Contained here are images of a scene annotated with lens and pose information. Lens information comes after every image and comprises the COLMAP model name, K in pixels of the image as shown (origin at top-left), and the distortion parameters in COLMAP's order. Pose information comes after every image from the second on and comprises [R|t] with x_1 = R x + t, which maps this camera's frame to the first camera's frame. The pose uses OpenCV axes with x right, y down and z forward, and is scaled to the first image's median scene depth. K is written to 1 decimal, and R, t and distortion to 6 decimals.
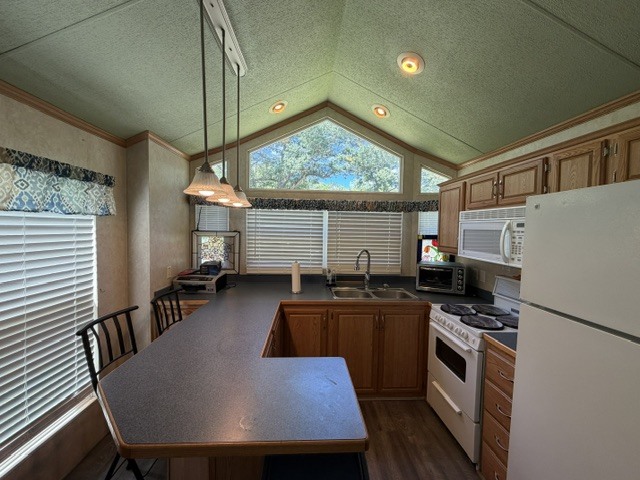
lens RADIAL K [[253.9, 0, 318.4], [0, 253.9, 239.1], [0, 0, 1]] dist [-0.000706, -0.000255]
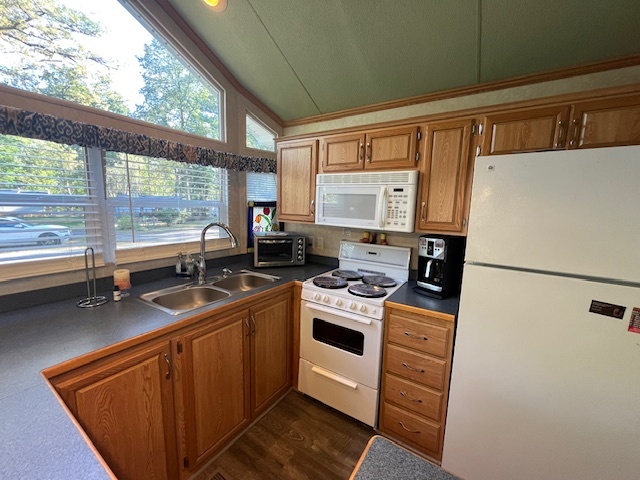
lens RADIAL K [[256.3, 0, 318.7], [0, 256.3, 241.7], [0, 0, 1]] dist [-0.002201, -0.000397]
pose [[0.591879, -0.114965, 0.797786, -0.176996], [0.014567, 0.991140, 0.132021, 0.008497], [-0.805895, -0.066519, 0.588310, 0.441892]]
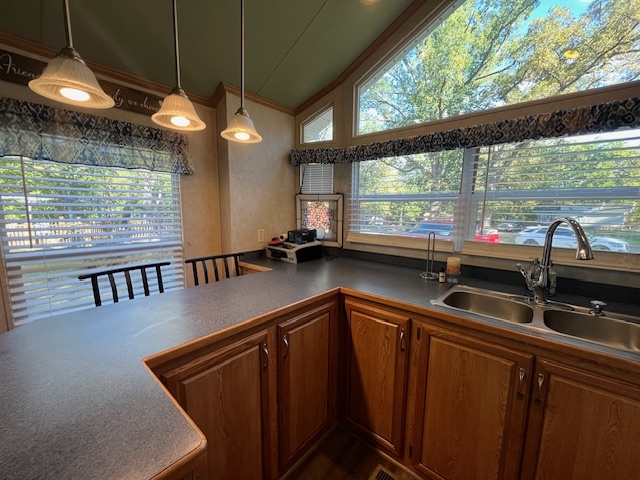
lens RADIAL K [[256.3, 0, 318.7], [0, 256.3, 241.7], [0, 0, 1]] dist [-0.002201, -0.000397]
pose [[0.723489, 0.080041, -0.685681, 0.253312], [-0.024566, 0.995612, 0.090299, 0.061472], [0.689899, -0.048486, 0.722280, 0.457823]]
